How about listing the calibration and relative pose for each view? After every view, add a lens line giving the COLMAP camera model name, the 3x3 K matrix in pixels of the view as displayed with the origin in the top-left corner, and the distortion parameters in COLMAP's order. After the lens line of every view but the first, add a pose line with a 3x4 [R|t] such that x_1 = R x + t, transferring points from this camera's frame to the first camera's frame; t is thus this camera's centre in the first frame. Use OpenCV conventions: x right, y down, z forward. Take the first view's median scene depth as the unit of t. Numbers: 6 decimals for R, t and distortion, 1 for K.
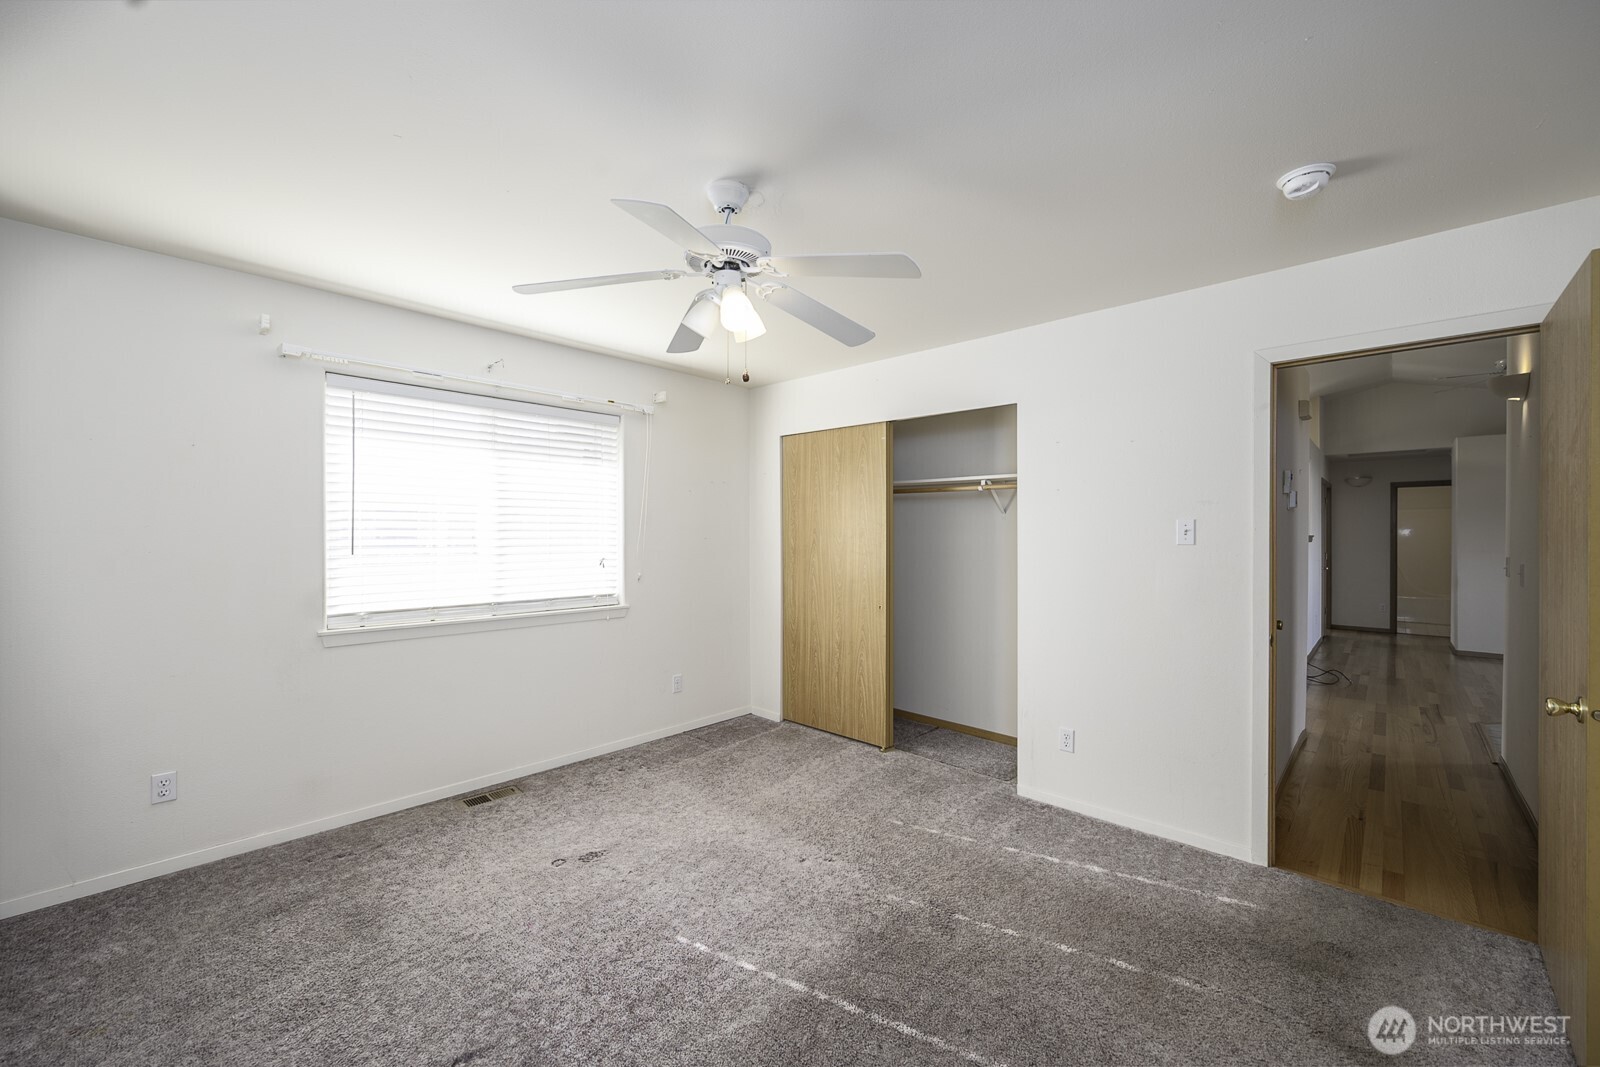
lens RADIAL K [[634.1, 0, 797.0], [0, 634.1, 533.9], [0, 0, 1]] dist [-0.003880, 0.001063]
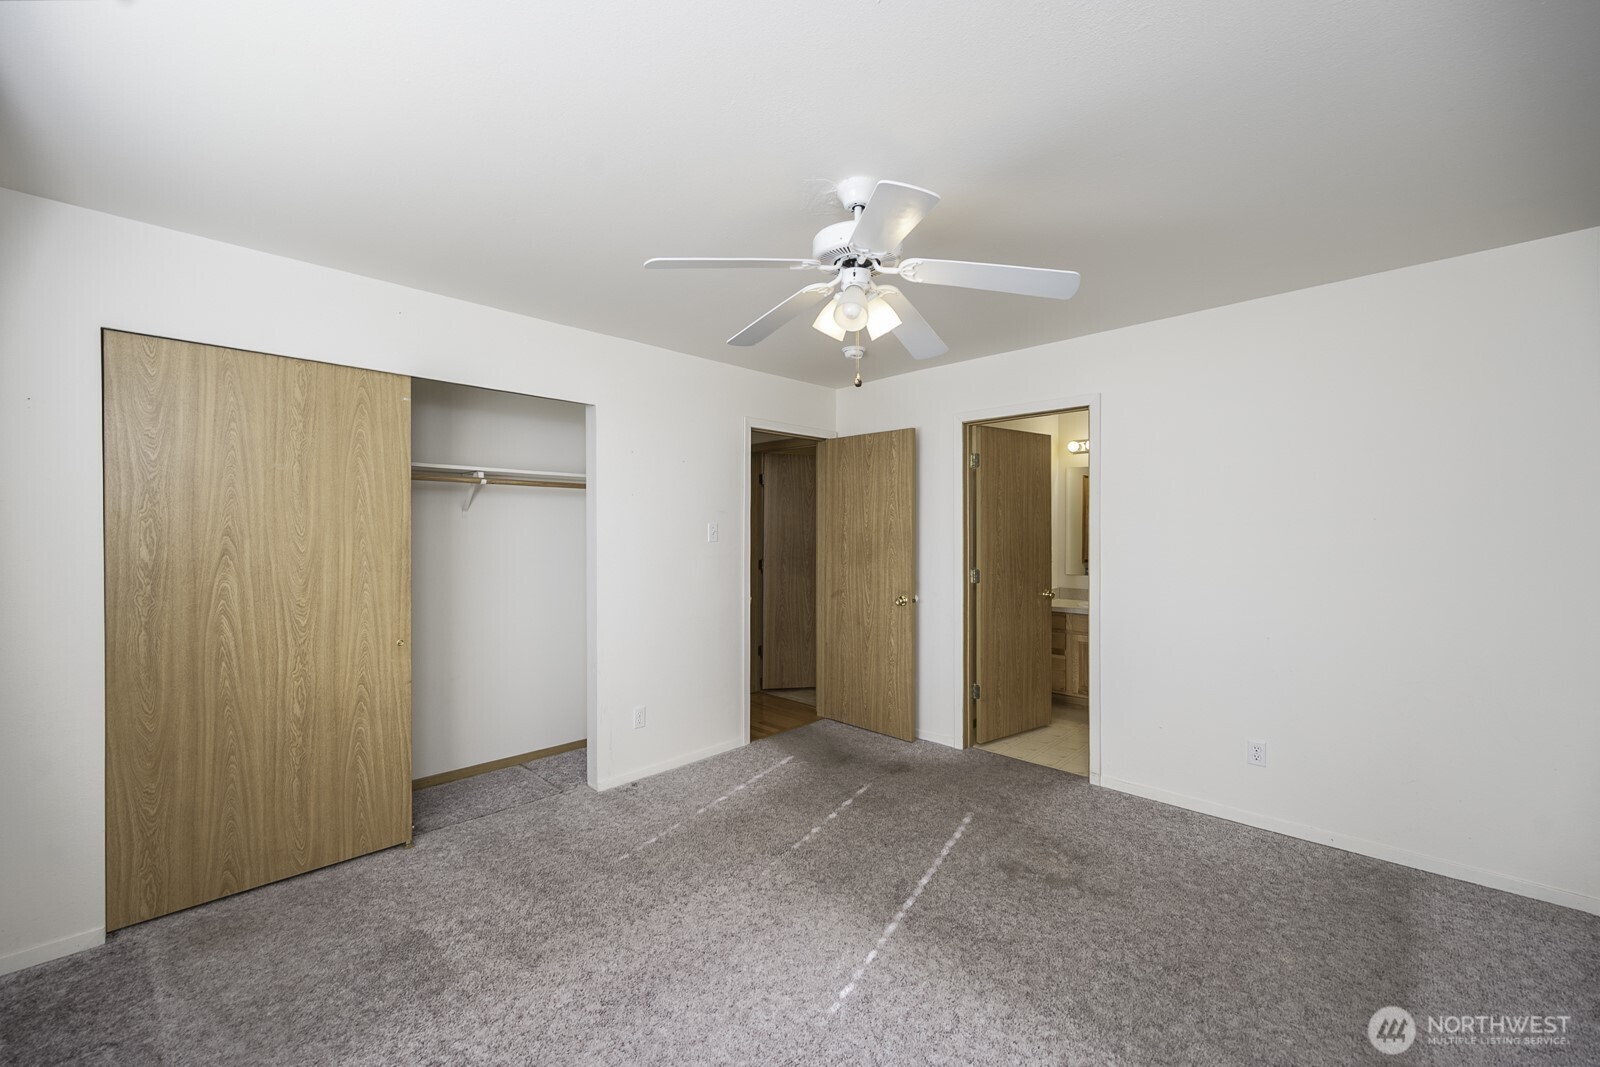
lens RADIAL K [[634.1, 0, 807.2], [0, 634.1, 539.3], [0, 0, 1]] dist [-0.003880, 0.001063]
pose [[0.014042, -0.008033, 0.999869, -0.623554], [0.008403, 0.999933, 0.007916, 0.002332], [-0.999866, 0.008290, 0.014109, 0.619281]]
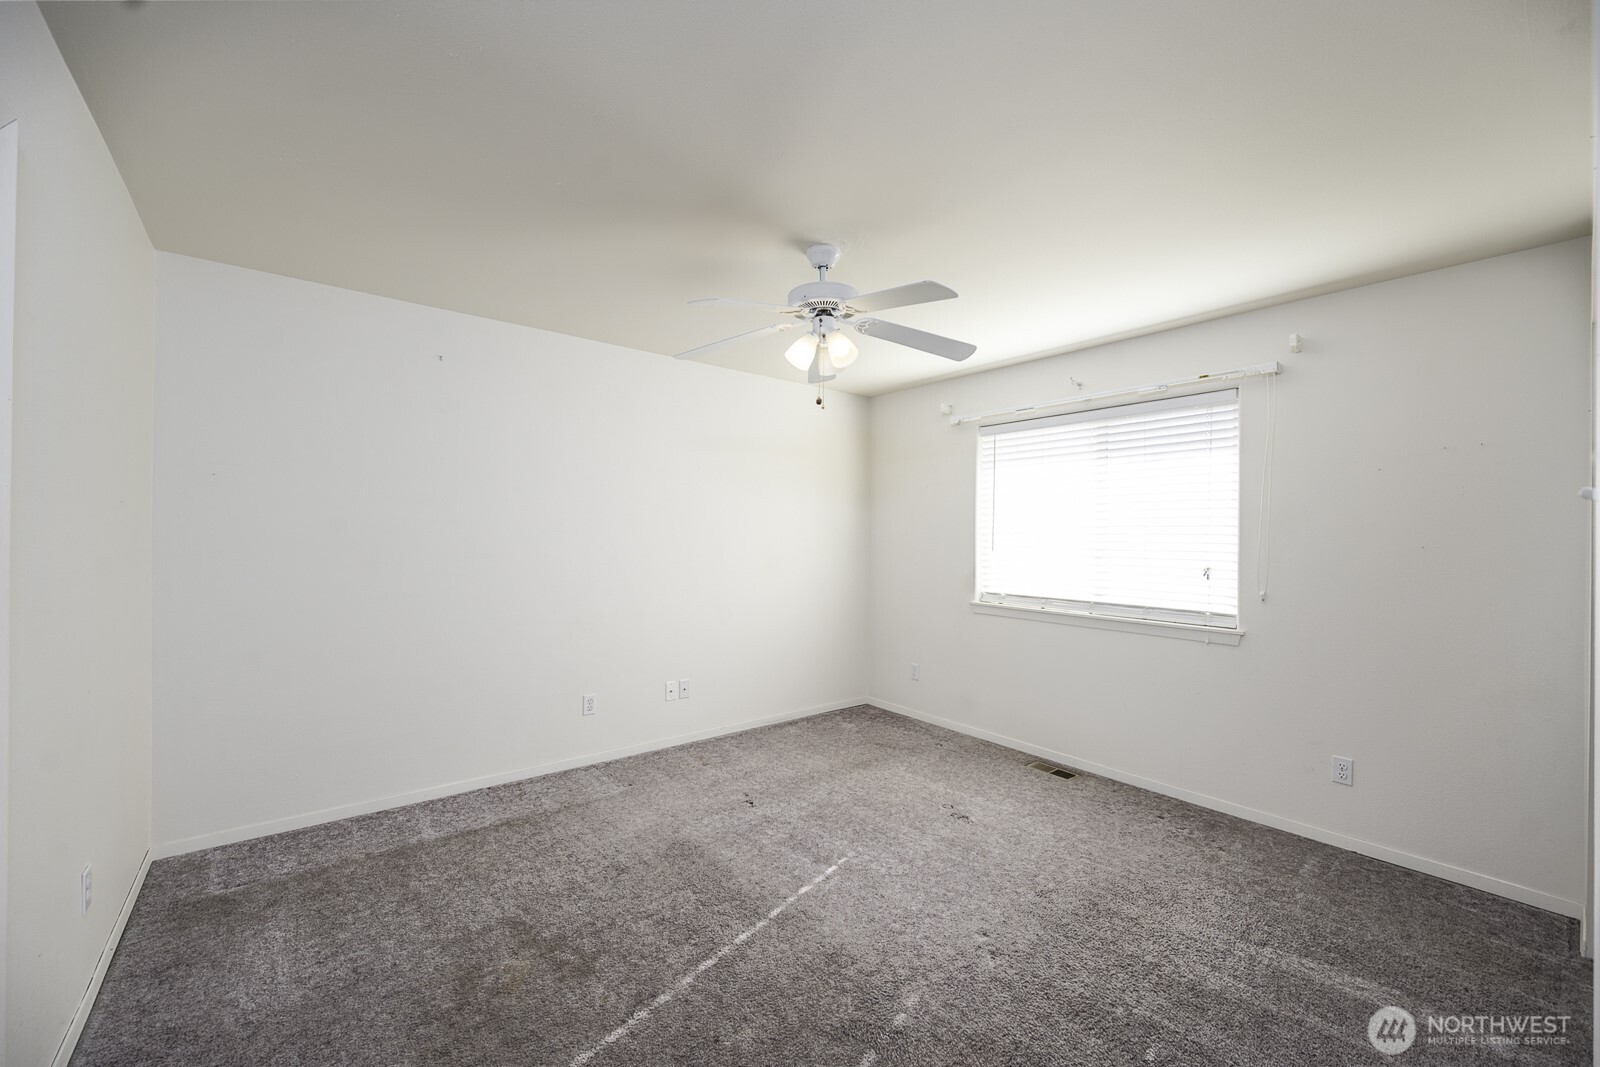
lens RADIAL K [[634.1, 0, 792.5], [0, 634.1, 529.3], [0, 0, 1]] dist [-0.003880, 0.001063]
pose [[-0.147795, -0.008767, -0.988979, 0.649936], [-0.007596, 0.999941, -0.007729, -0.001453], [0.988989, 0.006370, -0.147853, 0.653969]]
